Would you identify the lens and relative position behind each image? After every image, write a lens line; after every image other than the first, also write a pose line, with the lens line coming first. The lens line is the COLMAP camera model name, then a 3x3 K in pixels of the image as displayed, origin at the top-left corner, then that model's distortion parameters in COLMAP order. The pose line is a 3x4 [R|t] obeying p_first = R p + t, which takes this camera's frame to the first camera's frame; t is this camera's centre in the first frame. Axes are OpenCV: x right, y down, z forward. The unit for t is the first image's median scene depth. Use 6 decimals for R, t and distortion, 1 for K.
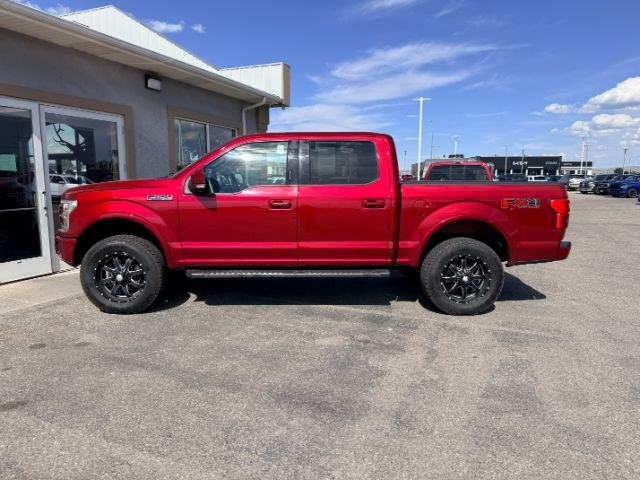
lens RADIAL K [[443.5, 0, 320.0], [0, 443.5, 240.0], [0, 0, 1]] dist [0.008872, -0.028842]
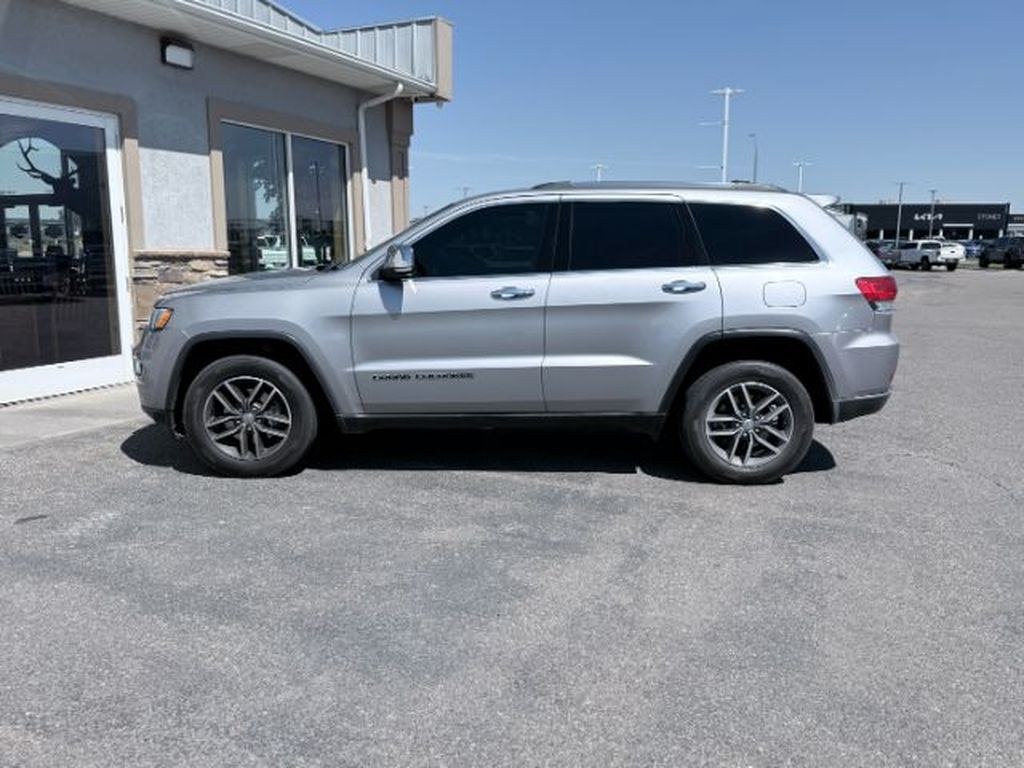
lens RADIAL K [[826.0, 0, 521.0], [0, 826.0, 394.7], [0, 0, 1]] dist [0.002062, -0.017977]
pose [[0.999387, 0.005479, -0.034591, 0.071986], [-0.004137, 0.999241, 0.038741, 0.012802], [0.034777, -0.038575, 0.998650, 0.016617]]
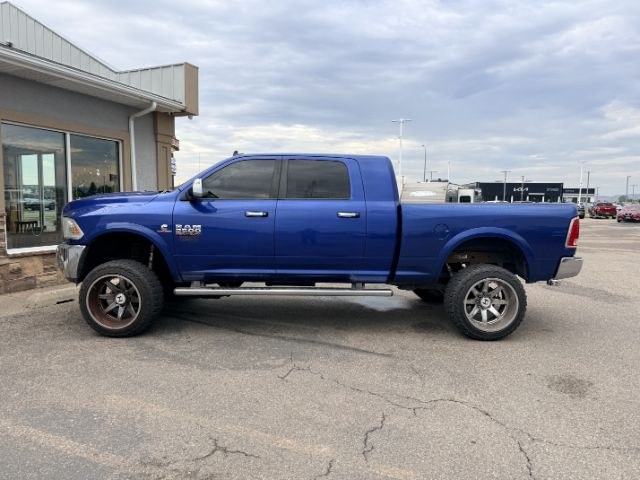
lens RADIAL K [[443.5, 0, 320.0], [0, 443.5, 240.0], [0, 0, 1]] dist [0.008872, -0.028842]
pose [[0.999876, 0.012516, -0.009581, 0.245124], [-0.013011, 0.998489, -0.053397, -0.042911], [0.008898, 0.053515, 0.998527, 0.280139]]
